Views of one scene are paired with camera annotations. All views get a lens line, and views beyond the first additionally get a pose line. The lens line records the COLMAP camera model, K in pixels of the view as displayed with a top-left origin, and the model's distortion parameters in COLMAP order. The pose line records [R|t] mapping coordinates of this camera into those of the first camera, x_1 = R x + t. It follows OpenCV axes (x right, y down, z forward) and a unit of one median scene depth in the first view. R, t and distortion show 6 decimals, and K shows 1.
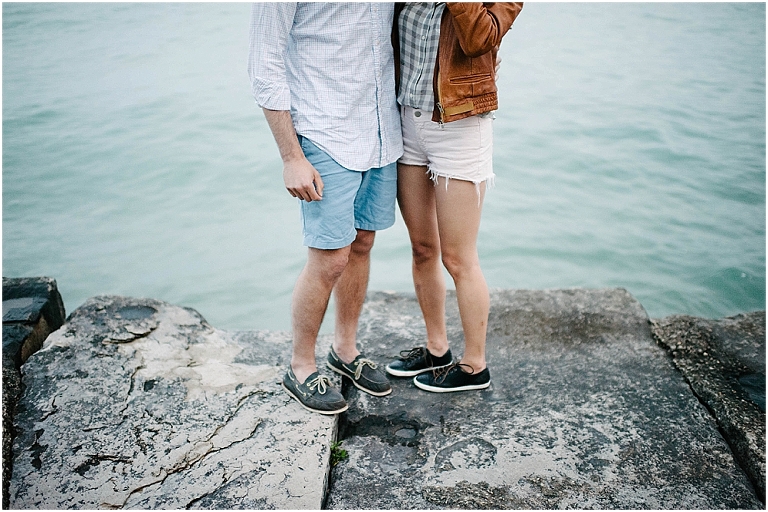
lens RADIAL K [[764.3, 0, 384.0], [0, 764.3, 256.0], [0, 0, 1]] dist [-0.098988, 0.109470]
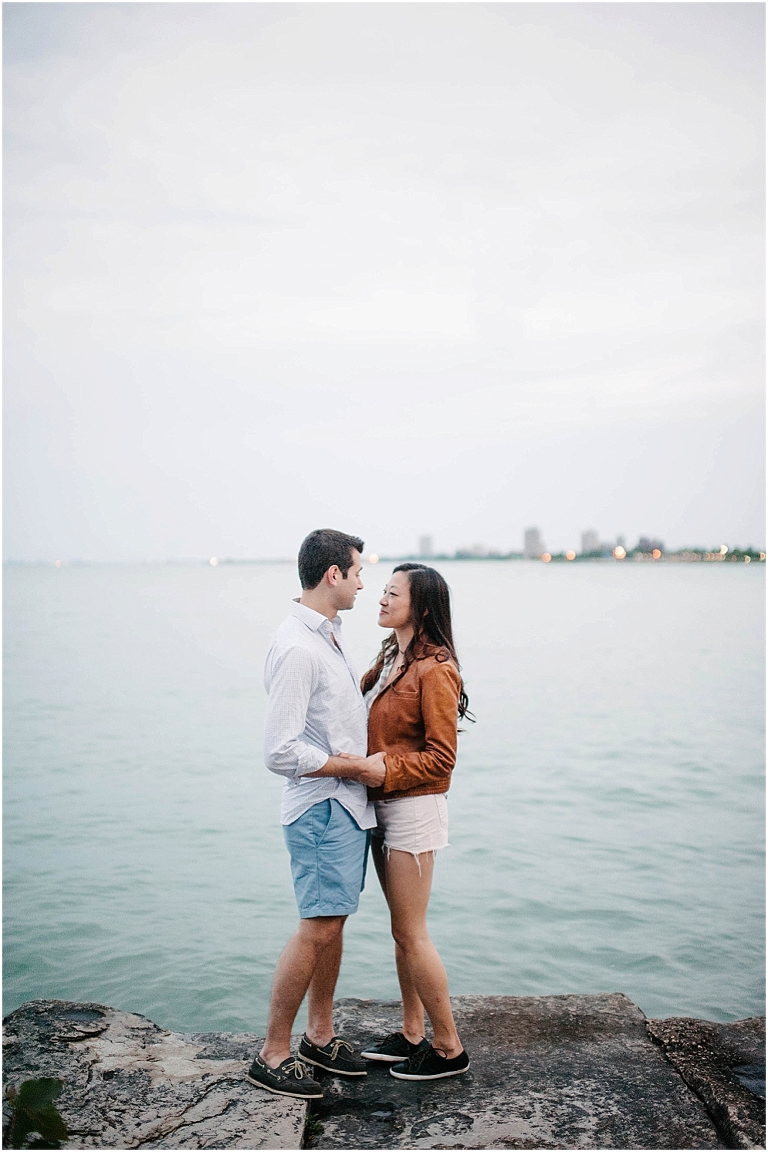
lens RADIAL K [[1146.5, 0, 384.0], [0, 1146.5, 576.0], [0, 0, 1]] dist [-0.098988, 0.109470]
pose [[0.999470, 0.011546, 0.030433, -0.019546], [0.001963, 0.911894, -0.410420, 0.192201], [-0.032490, 0.410263, 0.911388, -0.577507]]
